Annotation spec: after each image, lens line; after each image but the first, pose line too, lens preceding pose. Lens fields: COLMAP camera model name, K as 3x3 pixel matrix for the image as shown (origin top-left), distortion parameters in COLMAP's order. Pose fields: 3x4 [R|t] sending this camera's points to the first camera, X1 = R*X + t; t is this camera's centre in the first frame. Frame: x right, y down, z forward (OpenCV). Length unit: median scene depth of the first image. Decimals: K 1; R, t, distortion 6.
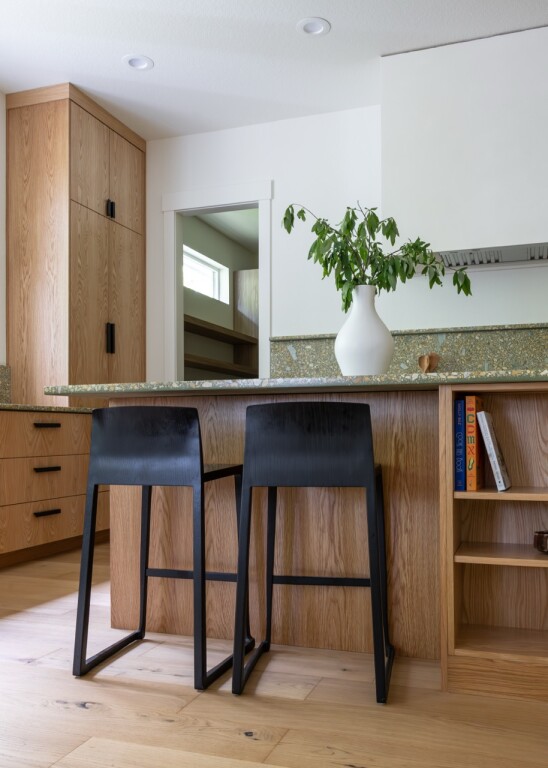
lens RADIAL K [[713.1, 0, 275.0], [0, 713.1, 426.4], [0, 0, 1]] dist [-0.004533, 0.000307]
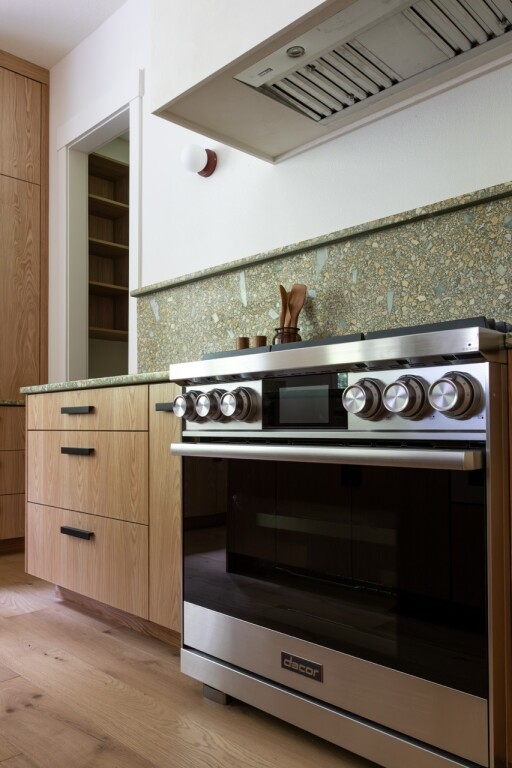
lens RADIAL K [[613.0, 0, 254.6], [0, 613.0, 413.9], [0, 0, 1]] dist [-0.000923, -0.002237]
pose [[0.893290, -0.007755, -0.449415, 0.397659], [0.003650, 0.999943, -0.009999, 0.001794], [0.449467, 0.007291, 0.893267, 0.557164]]
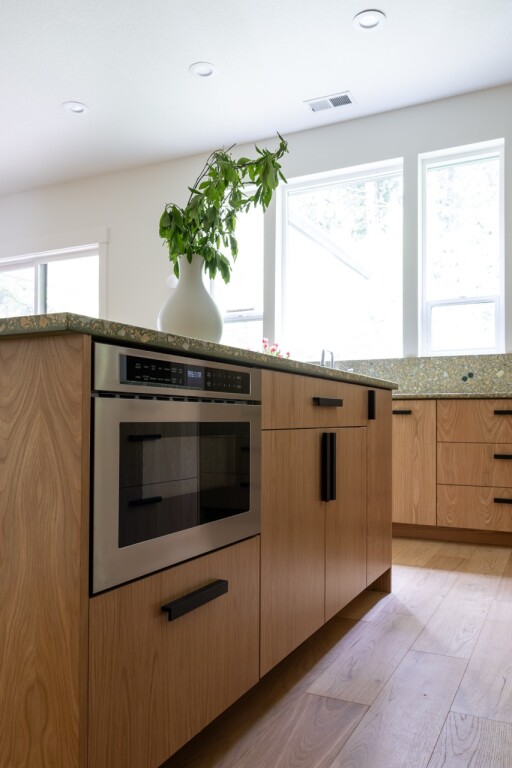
lens RADIAL K [[625.0, 0, 250.9], [0, 625.0, 416.9], [0, 0, 1]] dist [0.002193, 0.006948]
pose [[-0.132335, 0.002265, -0.991202, 0.516428], [0.003519, 0.999992, 0.001815, 0.001646], [0.991199, -0.003248, -0.132342, 0.668233]]
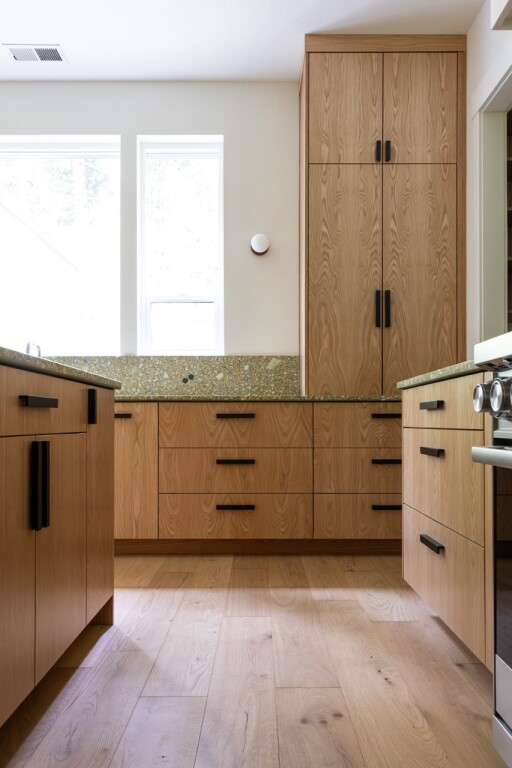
lens RADIAL K [[625.0, 0, 250.9], [0, 625.0, 416.9], [0, 0, 1]] dist [0.002193, 0.006948]
pose [[0.324610, -0.004316, -0.945838, 0.426032], [0.005406, 0.999982, -0.002708, 0.002004], [0.945832, -0.004234, 0.324628, 0.661664]]
